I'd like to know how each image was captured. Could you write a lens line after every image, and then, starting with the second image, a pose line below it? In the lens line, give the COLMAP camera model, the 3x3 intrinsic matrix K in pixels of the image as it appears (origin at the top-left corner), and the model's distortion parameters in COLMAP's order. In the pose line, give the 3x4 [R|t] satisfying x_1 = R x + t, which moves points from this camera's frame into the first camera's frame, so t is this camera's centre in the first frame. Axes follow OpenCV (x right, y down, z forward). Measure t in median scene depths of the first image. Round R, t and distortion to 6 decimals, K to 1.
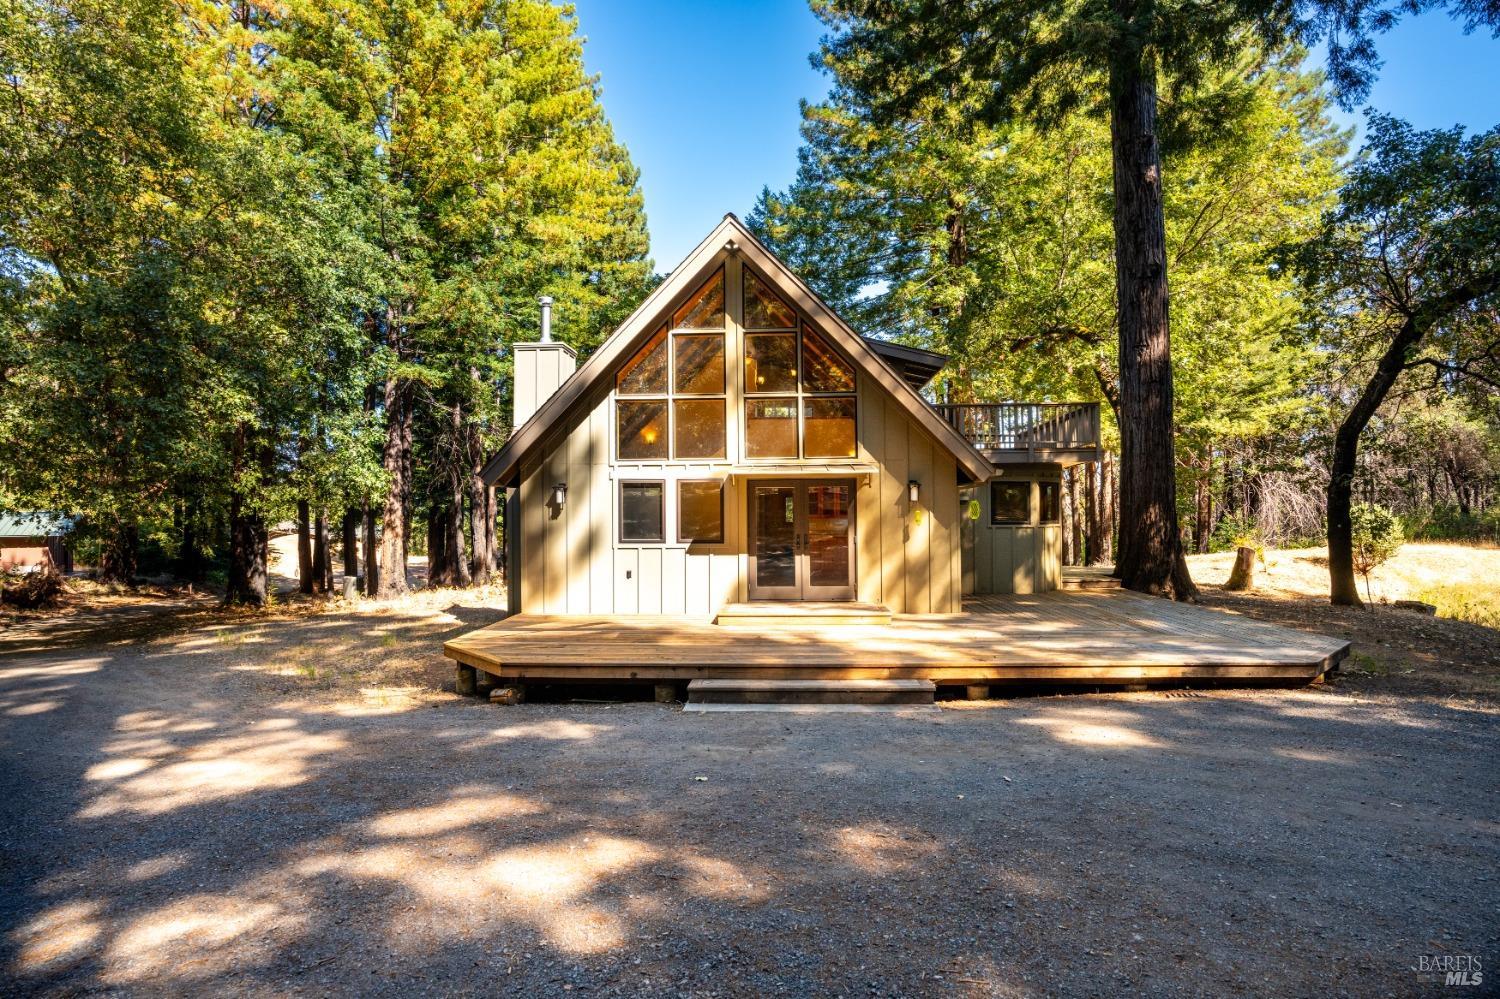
lens RADIAL K [[782.2, 0, 750.0], [0, 782.2, 499.5], [0, 0, 1]] dist [-0.035235, -0.000058]
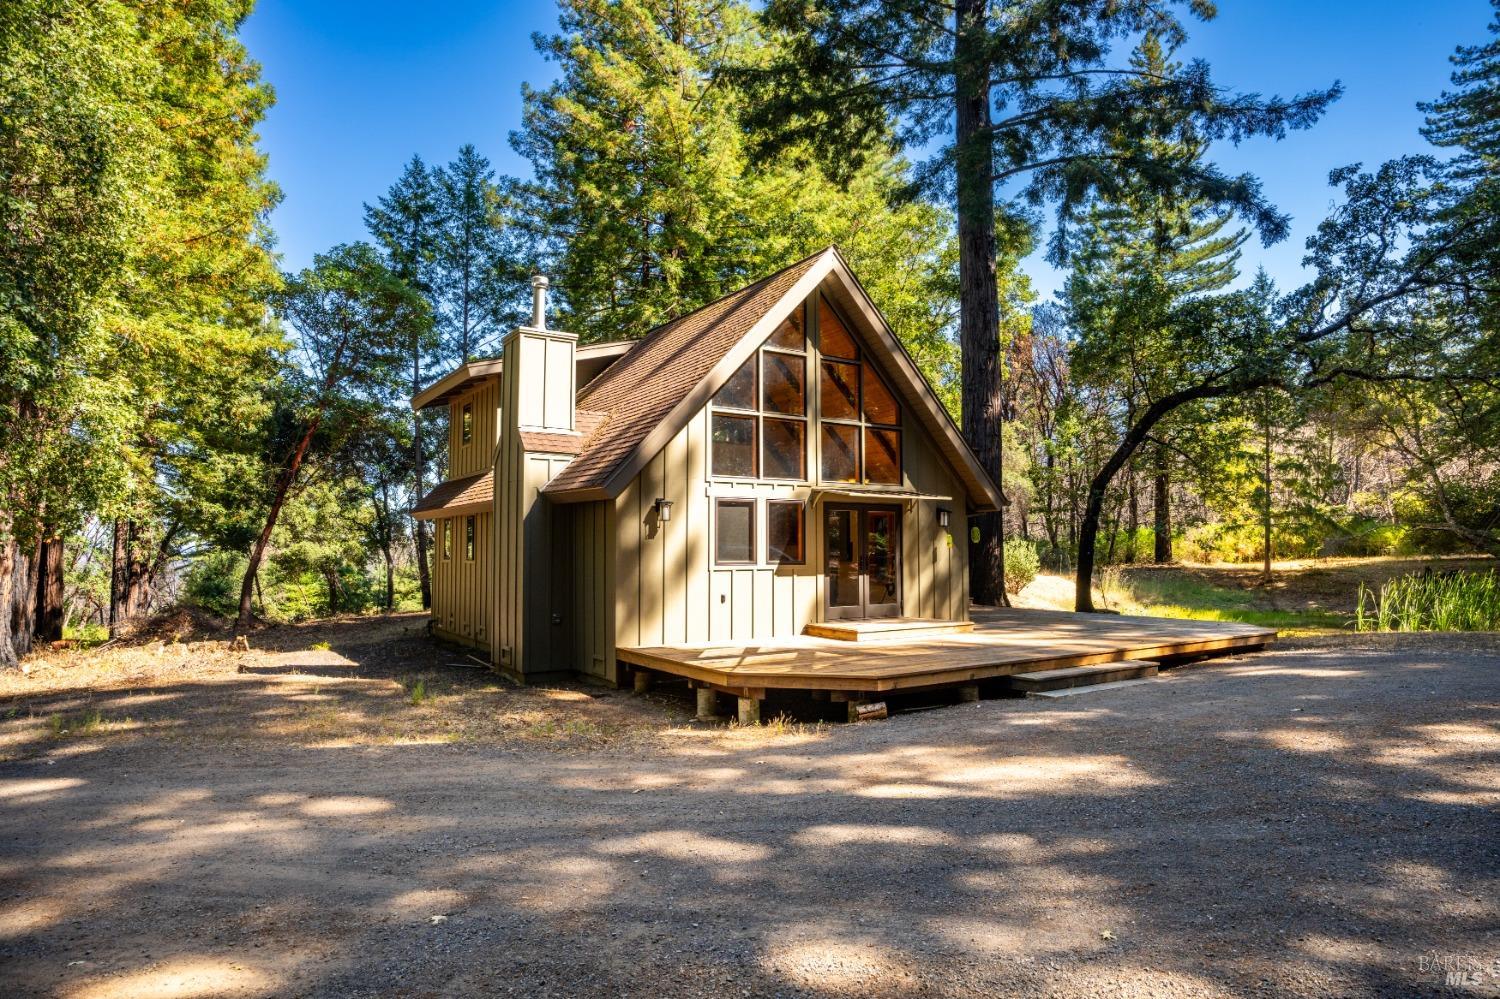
lens RADIAL K [[873.3, 0, 750.0], [0, 873.3, 499.5], [0, 0, 1]] dist [-0.000919, -0.000212]
pose [[0.805444, 0.038161, 0.591442, -0.758172], [-0.012029, 0.998772, -0.048061, 0.028083], [-0.592550, 0.031596, 0.804914, 0.134071]]
